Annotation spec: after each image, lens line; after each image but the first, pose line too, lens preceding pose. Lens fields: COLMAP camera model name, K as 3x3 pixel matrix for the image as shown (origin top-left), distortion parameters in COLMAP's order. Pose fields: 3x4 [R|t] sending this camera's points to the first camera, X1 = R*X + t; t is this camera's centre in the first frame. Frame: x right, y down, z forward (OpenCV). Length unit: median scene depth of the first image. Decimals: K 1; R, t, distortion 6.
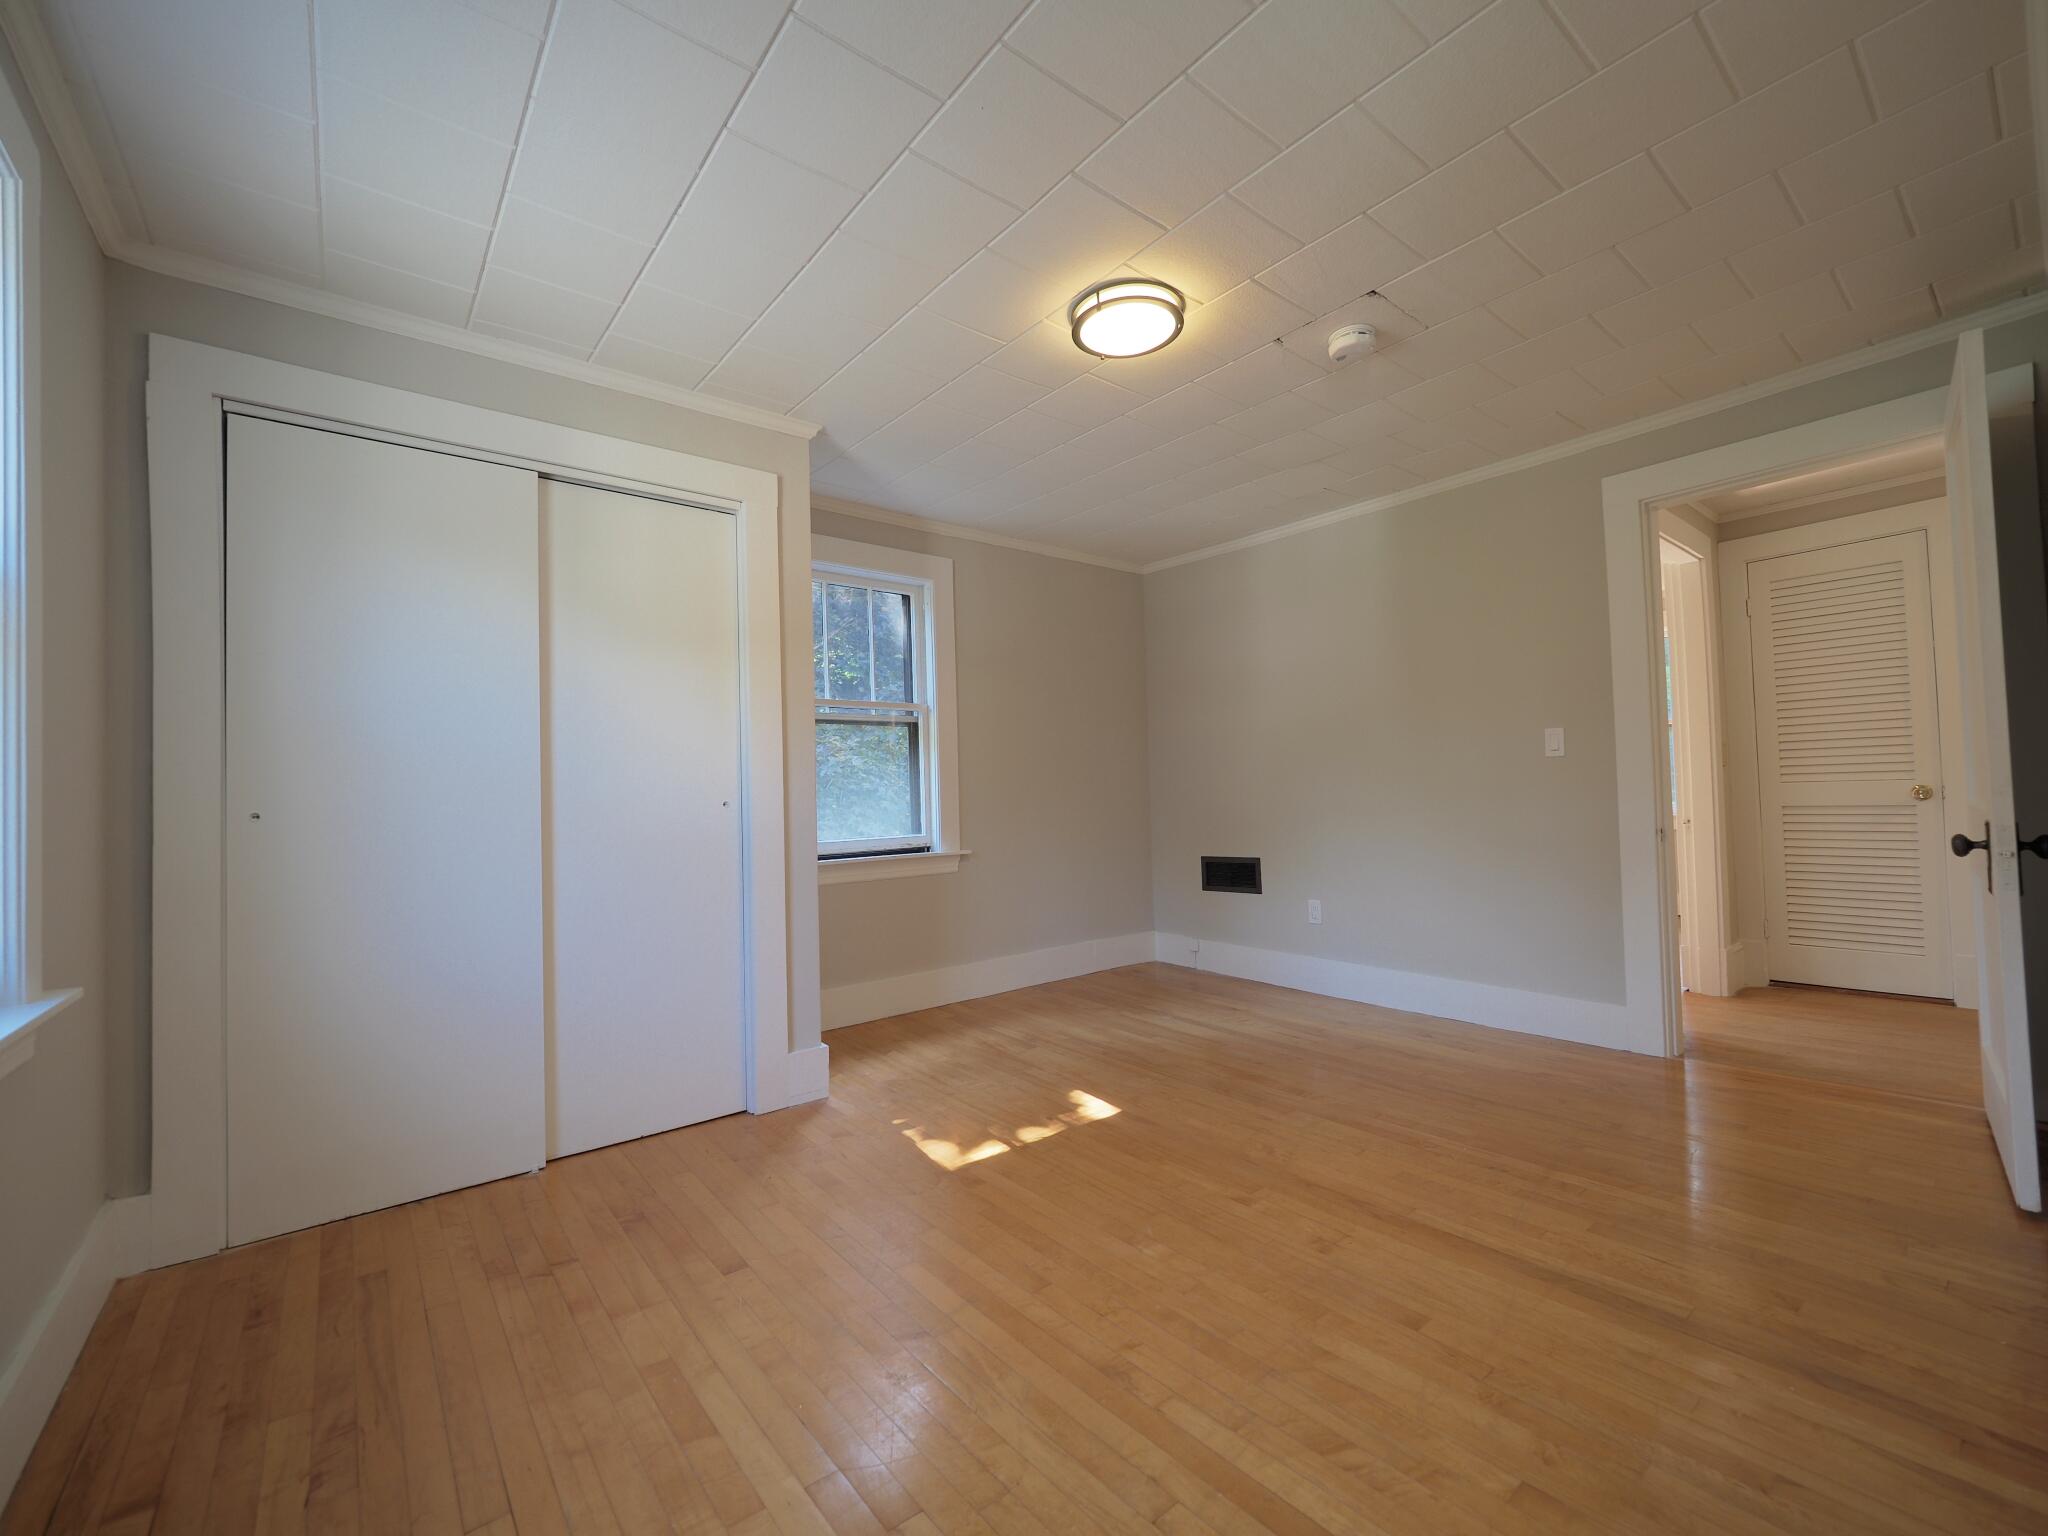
lens RADIAL K [[857.8, 0, 1028.2], [0, 857.8, 772.4], [0, 0, 1]] dist [0.015667, -0.017508]
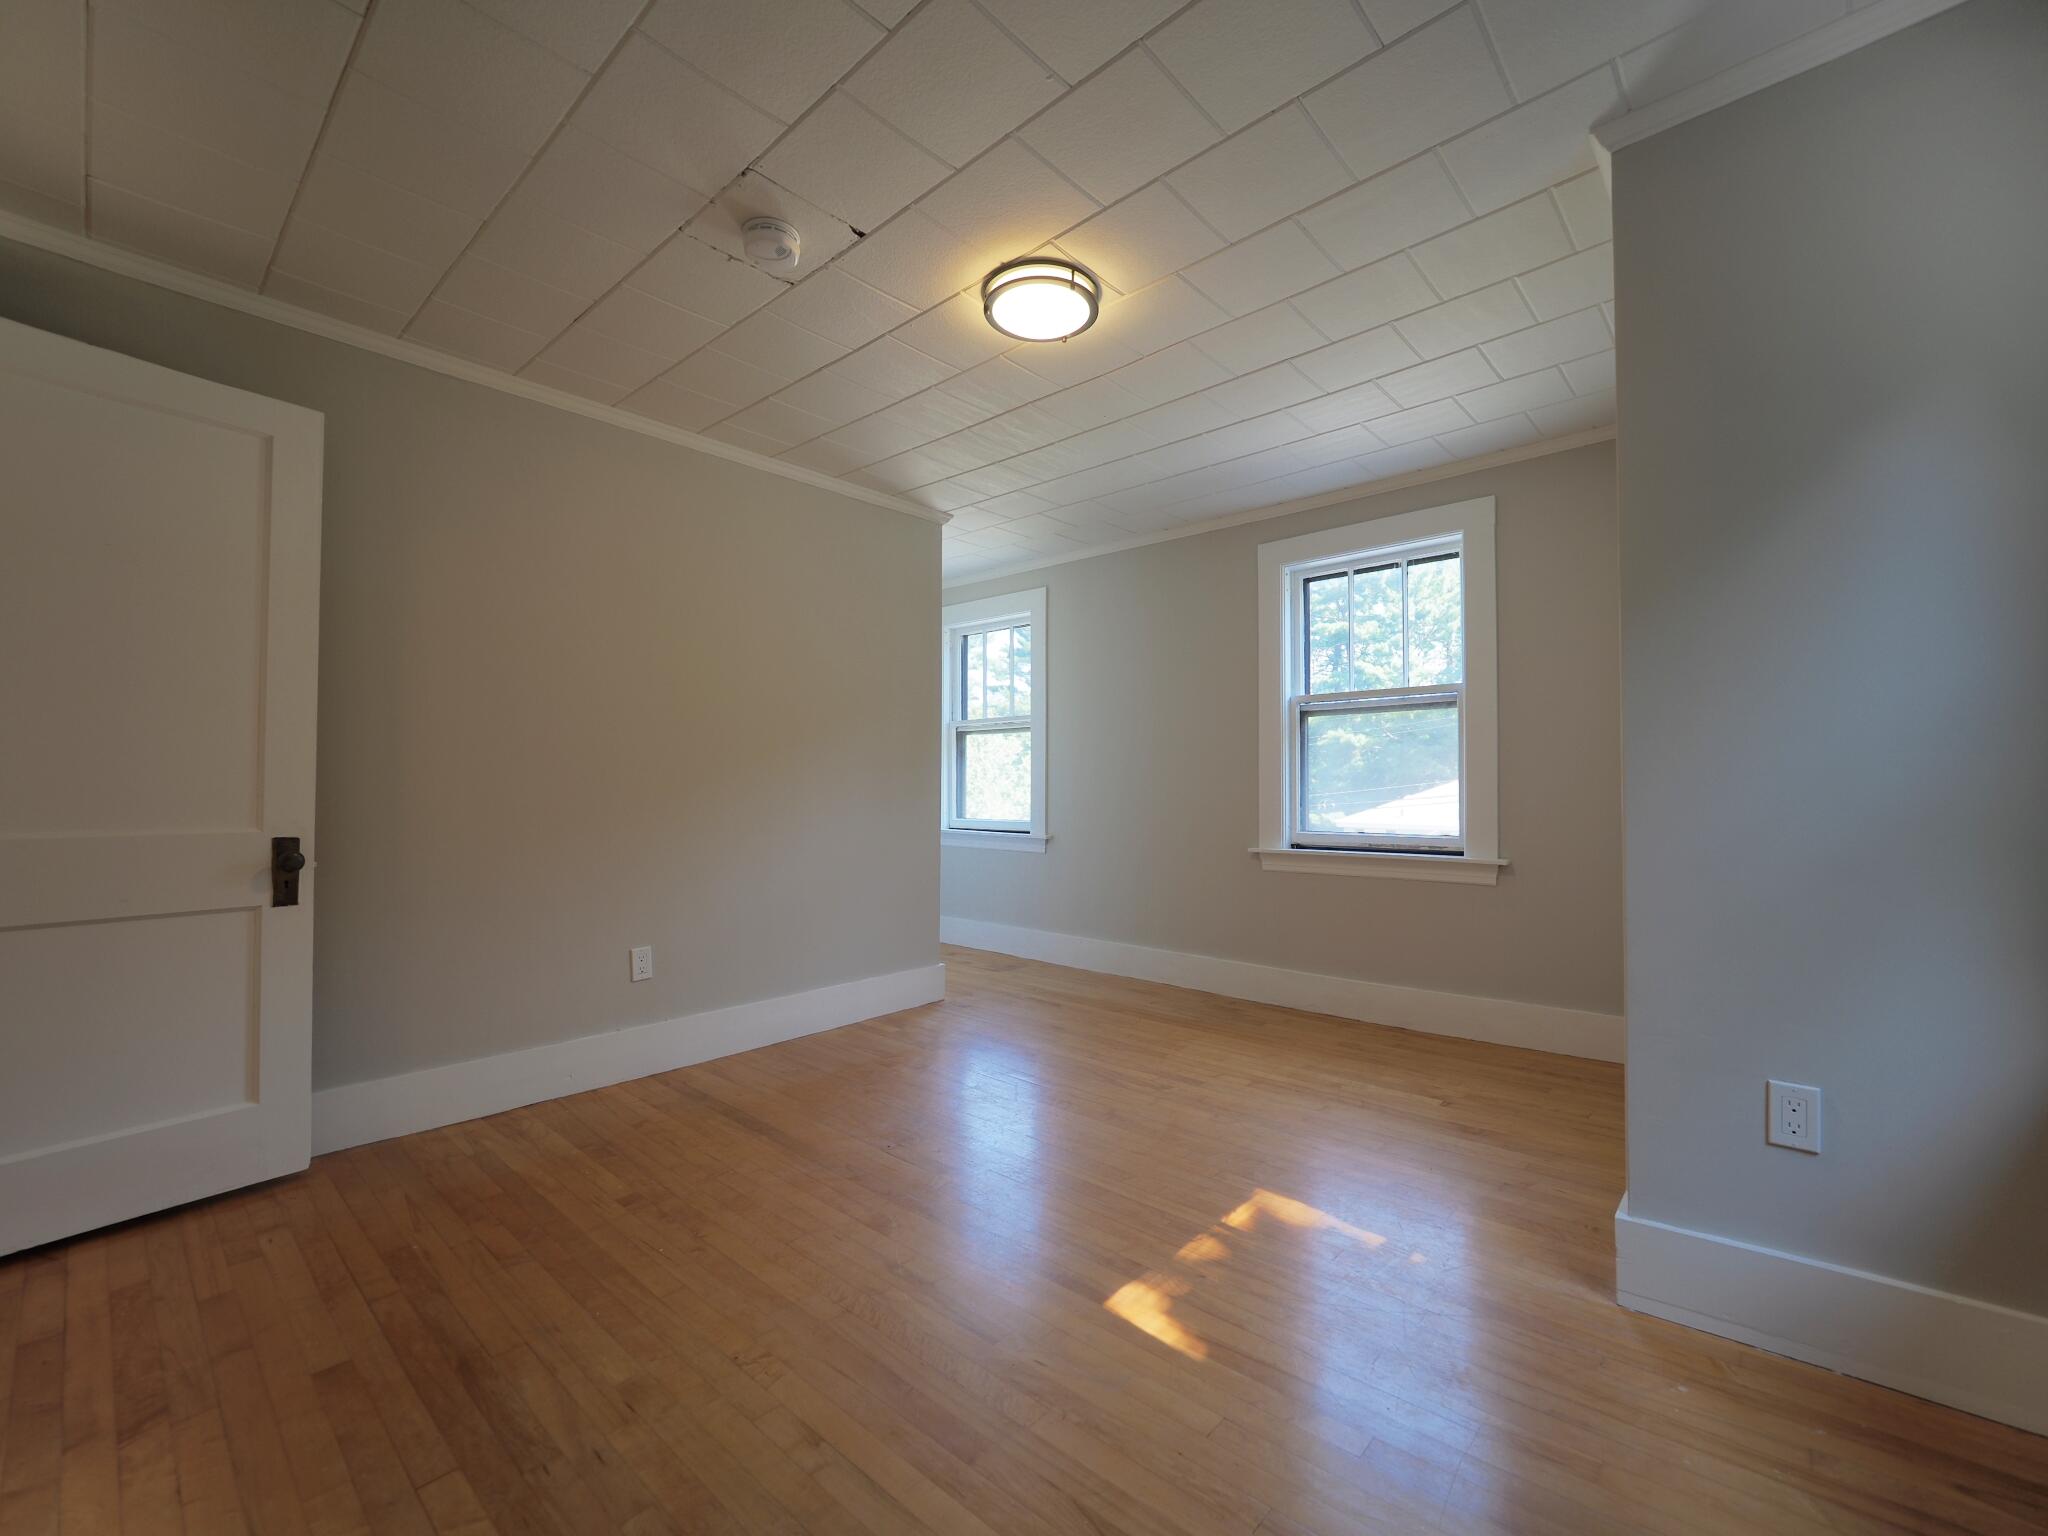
lens RADIAL K [[862.5, 0, 1028.5], [0, 862.5, 774.2], [0, 0, 1]] dist [-0.002680, -0.000389]
pose [[-0.987757, 0.027439, -0.153568, 0.231968], [0.033484, 0.998757, -0.036916, 0.033432], [0.152364, -0.041606, -0.987448, 1.538155]]
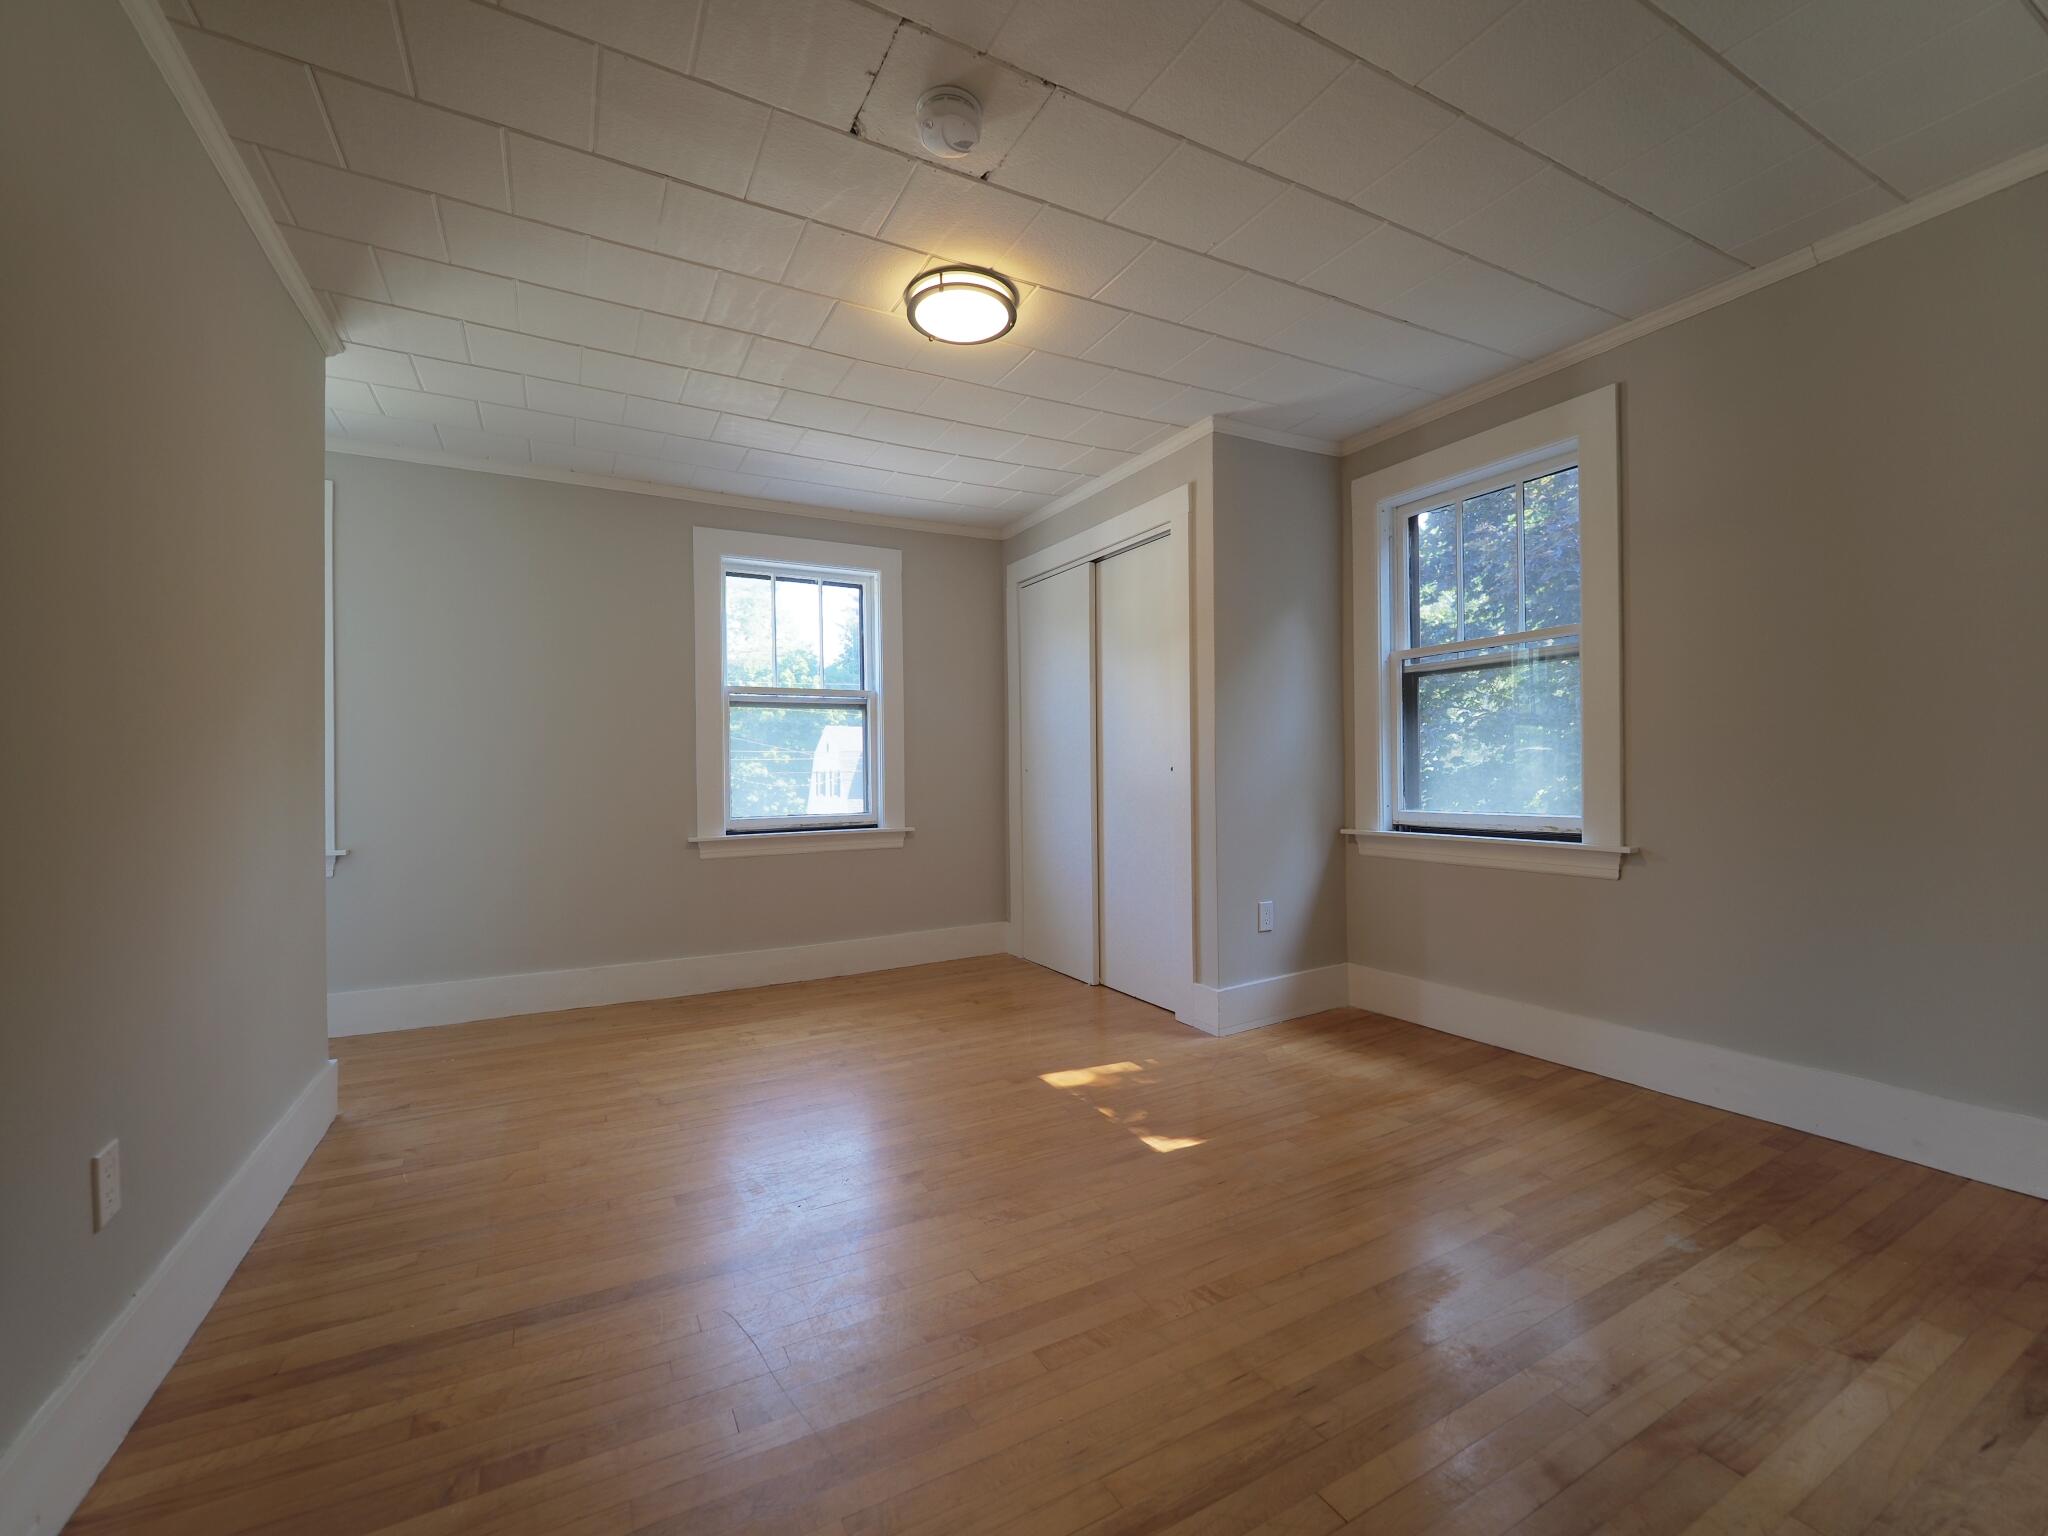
lens RADIAL K [[862.5, 0, 1028.5], [0, 862.5, 774.2], [0, 0, 1]] dist [-0.002680, -0.000389]
pose [[-0.183960, 0.032031, -0.982412, 0.889836], [0.044726, 0.998706, 0.024188, 0.004772], [0.981916, -0.039490, -0.185154, 0.988872]]
